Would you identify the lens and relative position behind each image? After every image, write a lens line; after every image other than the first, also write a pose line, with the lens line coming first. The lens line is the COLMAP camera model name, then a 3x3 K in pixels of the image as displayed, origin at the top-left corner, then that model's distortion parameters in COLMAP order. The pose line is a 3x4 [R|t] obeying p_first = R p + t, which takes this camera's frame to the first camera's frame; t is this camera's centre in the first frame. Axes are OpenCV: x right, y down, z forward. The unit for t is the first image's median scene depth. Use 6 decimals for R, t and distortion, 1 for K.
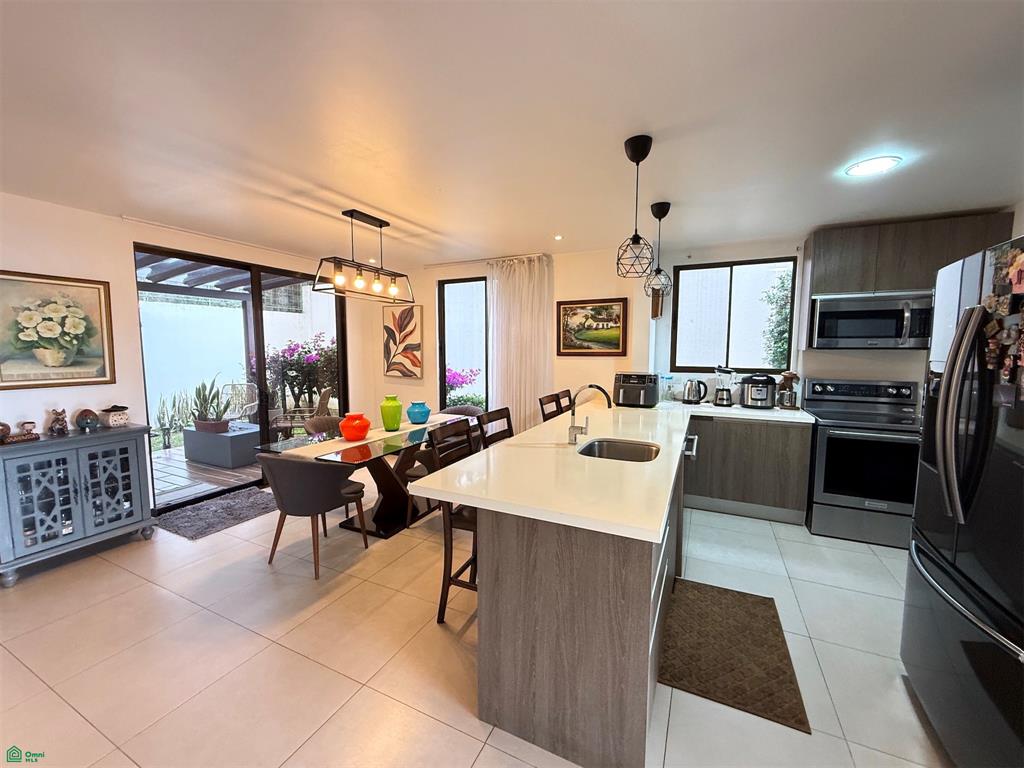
lens RADIAL K [[409.3, 0, 512.0], [0, 409.3, 384.0], [0, 0, 1]] dist [-0.000591, -0.000087]
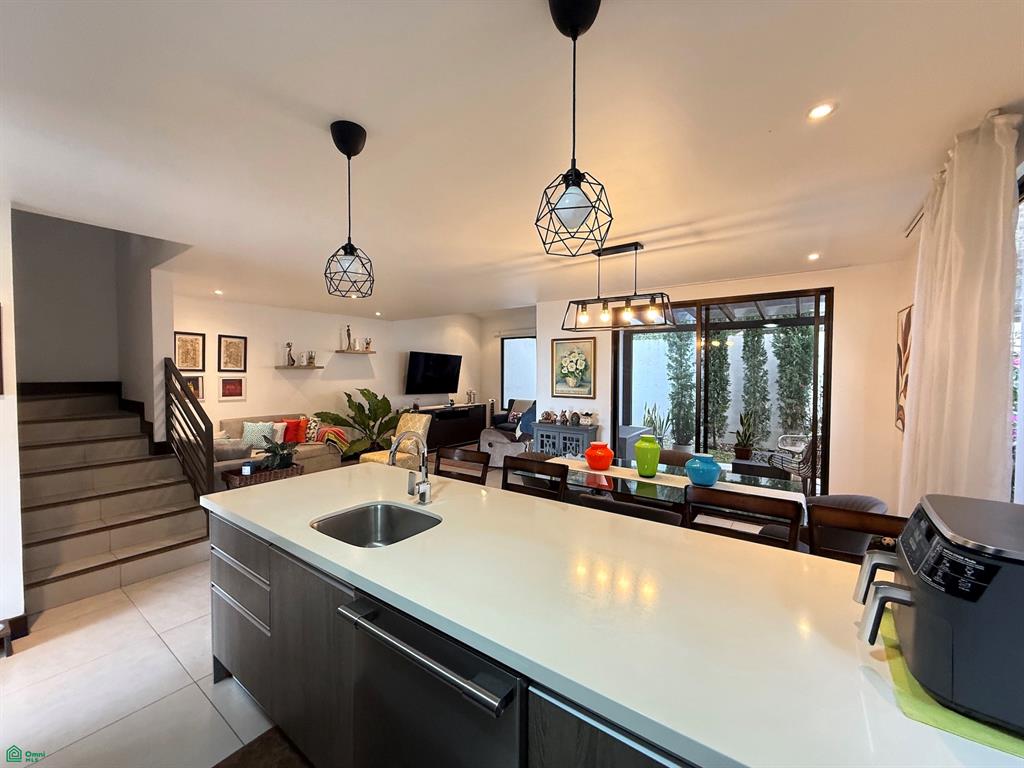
lens RADIAL K [[409.3, 0, 512.0], [0, 409.3, 384.0], [0, 0, 1]] dist [-0.000591, -0.000087]
pose [[-0.174986, 0.028946, -0.984145, 0.734245], [-0.085185, 0.995374, 0.044423, -0.114546], [0.980879, 0.091608, -0.171711, 1.044733]]
